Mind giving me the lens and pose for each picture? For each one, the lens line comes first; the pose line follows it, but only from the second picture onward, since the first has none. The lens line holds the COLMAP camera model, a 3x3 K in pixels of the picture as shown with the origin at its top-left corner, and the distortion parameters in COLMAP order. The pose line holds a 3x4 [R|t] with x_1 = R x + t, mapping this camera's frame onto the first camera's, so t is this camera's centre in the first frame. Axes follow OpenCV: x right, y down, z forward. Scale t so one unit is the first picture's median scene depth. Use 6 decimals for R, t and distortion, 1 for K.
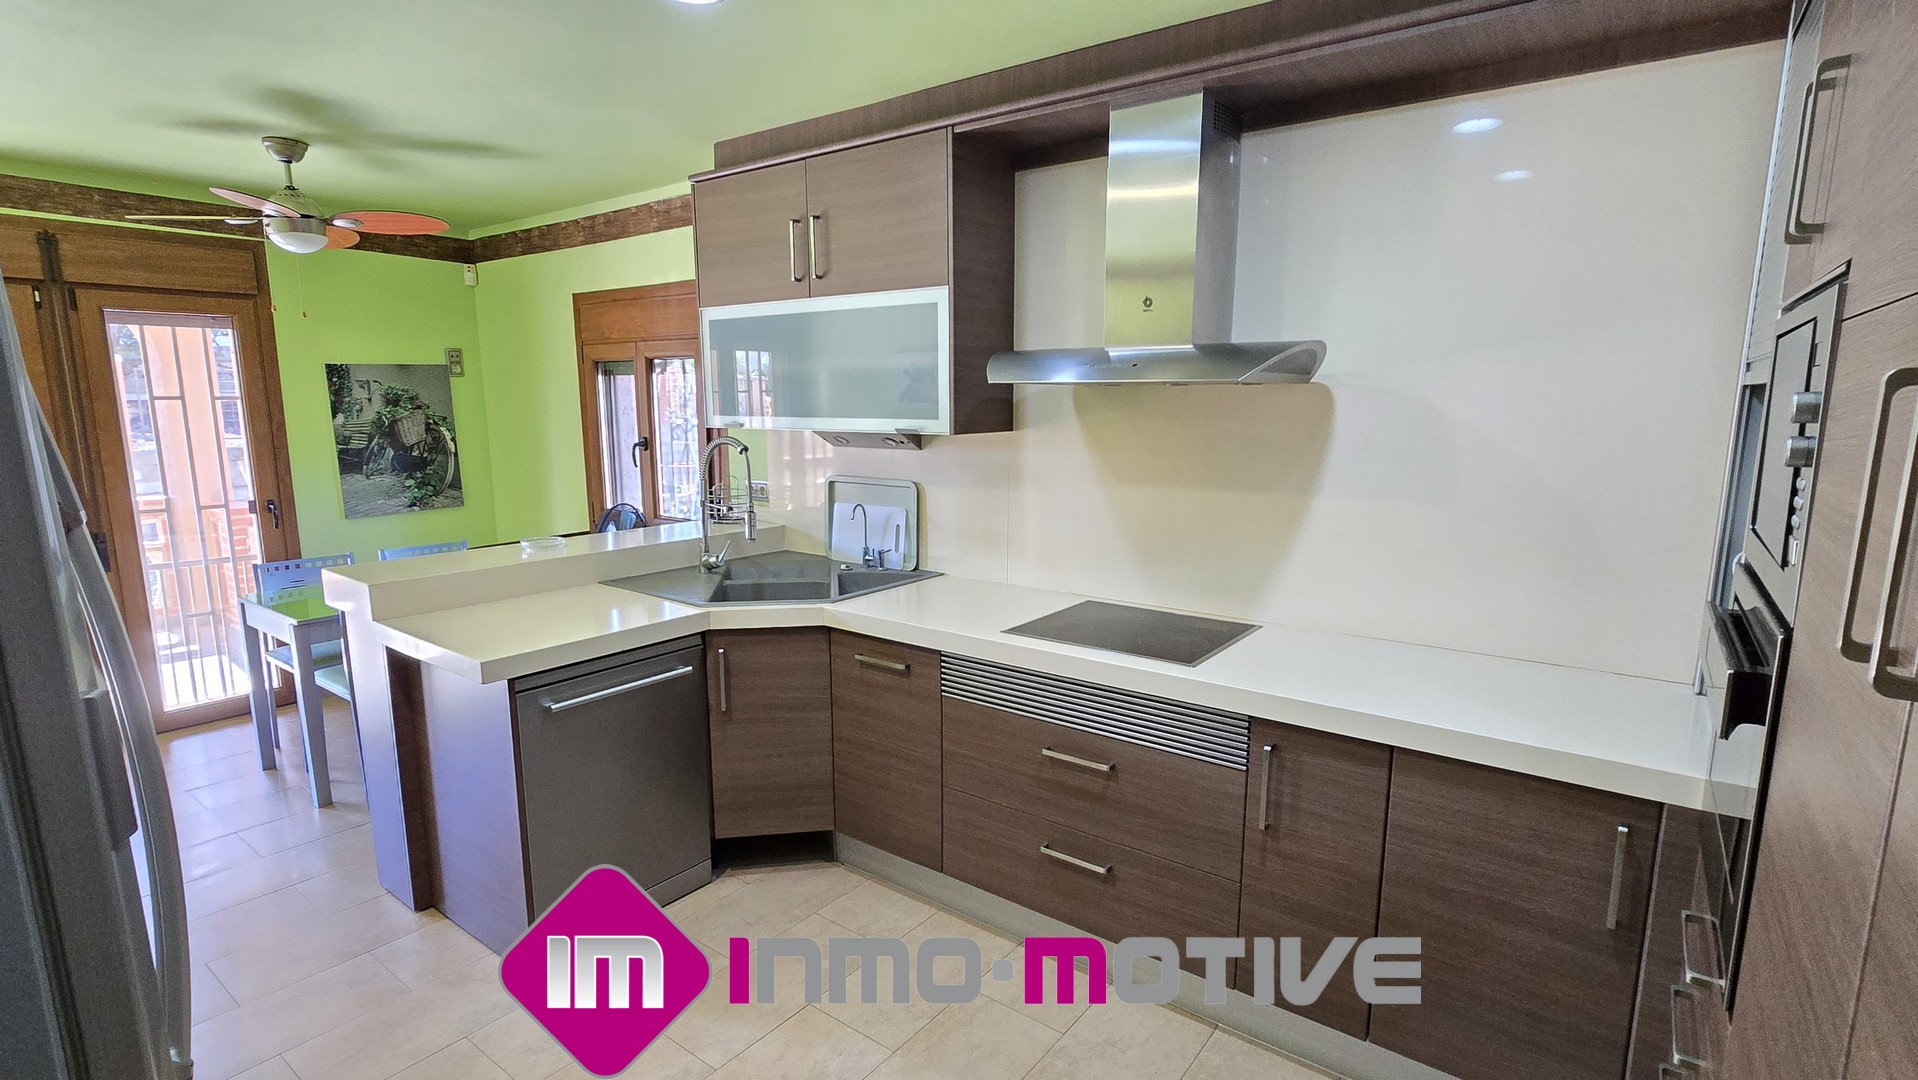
lens RADIAL K [[897.1, 0, 1000.0], [0, 897.1, 549.5], [0, 0, 1]] dist [-0.003654, 0.000163]
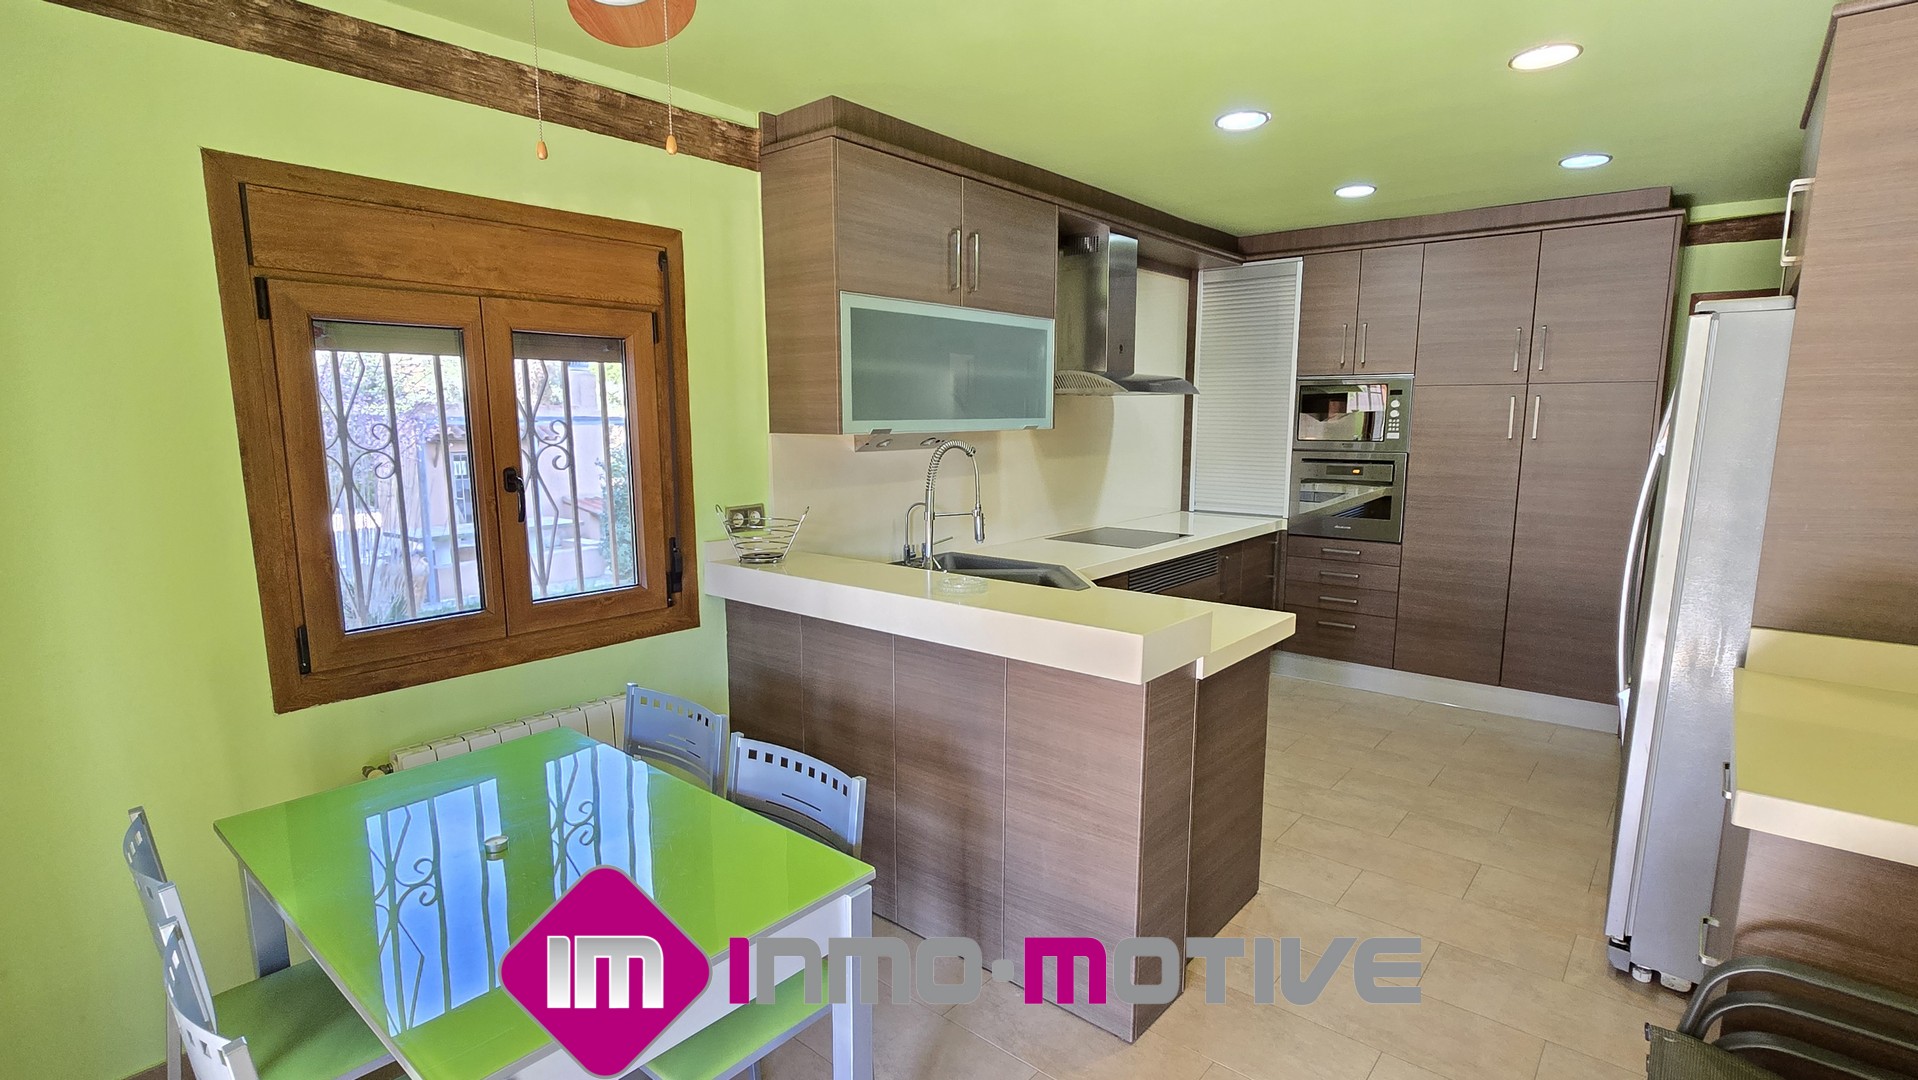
lens RADIAL K [[897.1, 0, 1000.0], [0, 897.1, 549.5], [0, 0, 1]] dist [-0.003654, 0.000163]
pose [[0.062278, -0.158467, 0.985398, -1.398281], [0.164124, 0.975500, 0.146503, -0.159429], [-0.984472, 0.152604, 0.086760, 0.973769]]
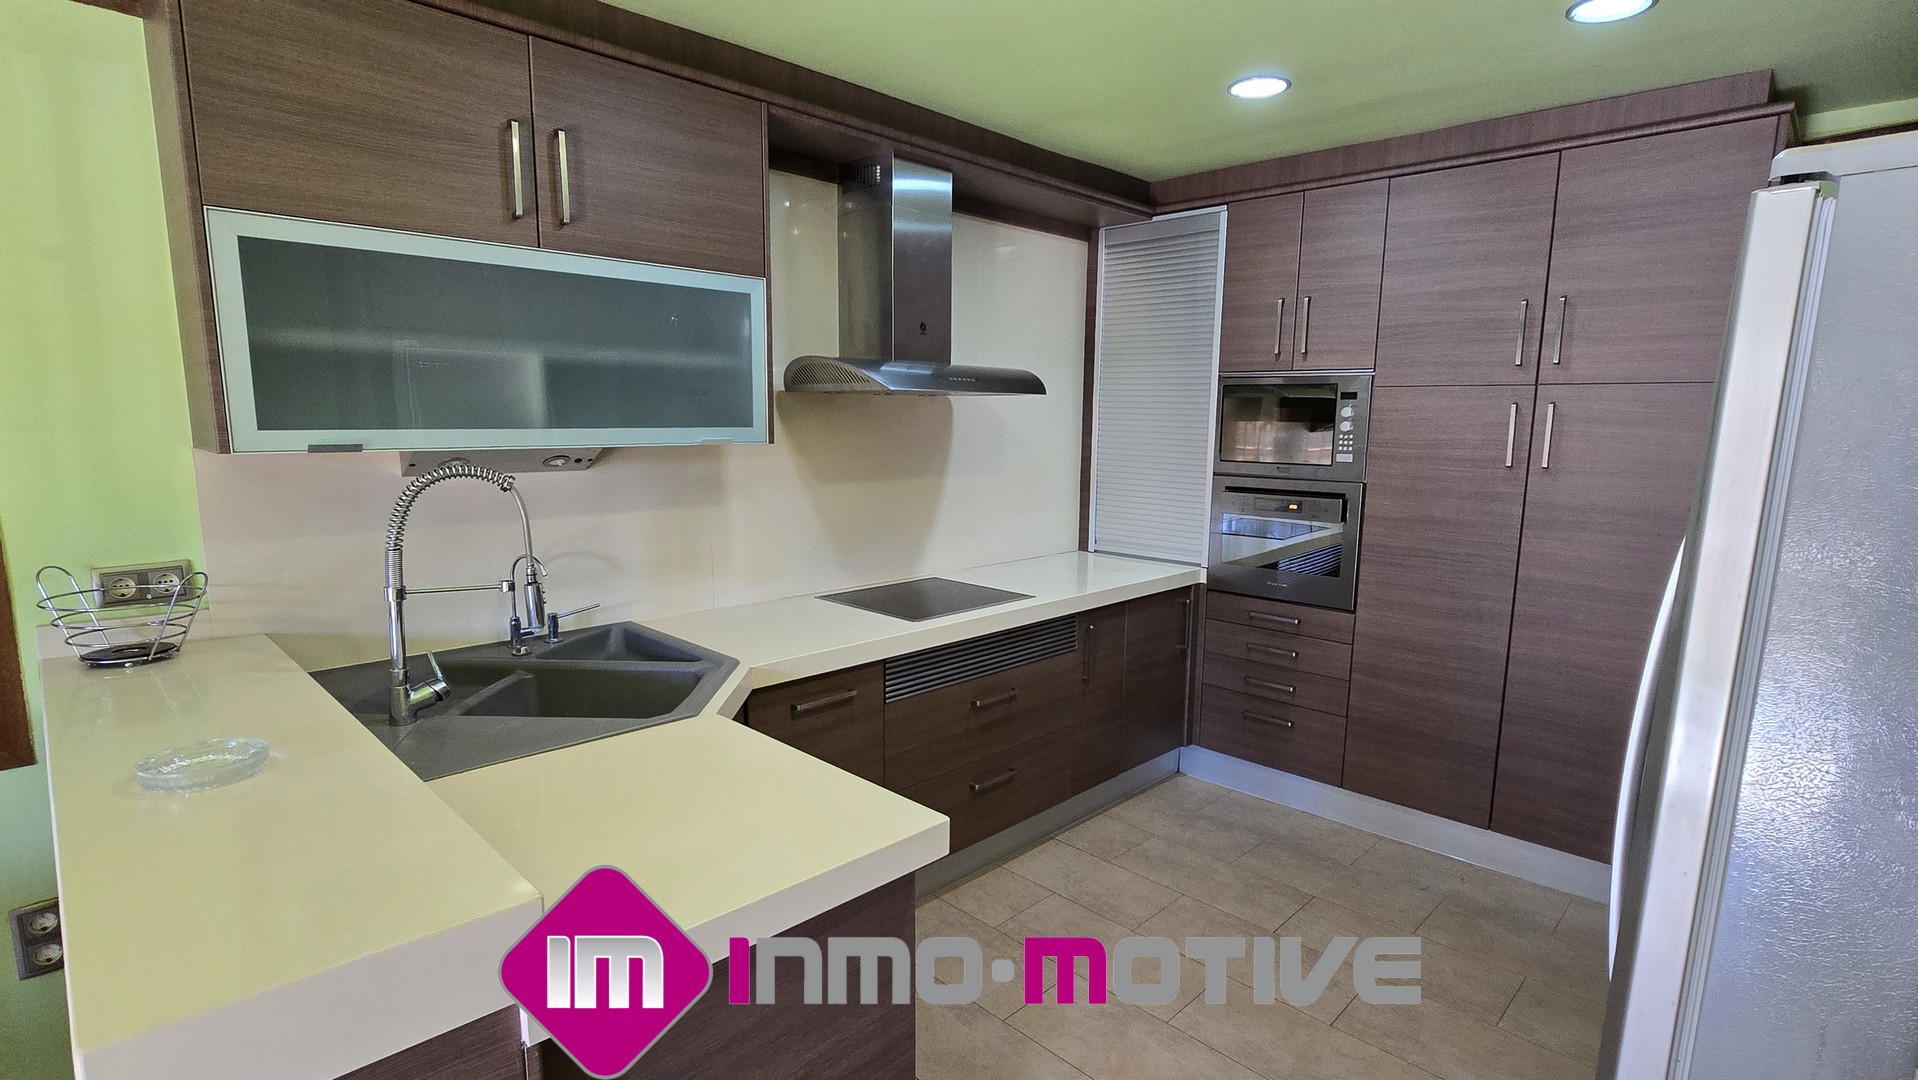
lens RADIAL K [[897.1, 0, 1000.0], [0, 897.1, 549.5], [0, 0, 1]] dist [-0.003654, 0.000163]
pose [[0.147233, -0.153703, 0.977086, -0.918503], [0.150606, 0.979817, 0.131439, -0.107565], [-0.977569, 0.127802, 0.167410, 0.638585]]
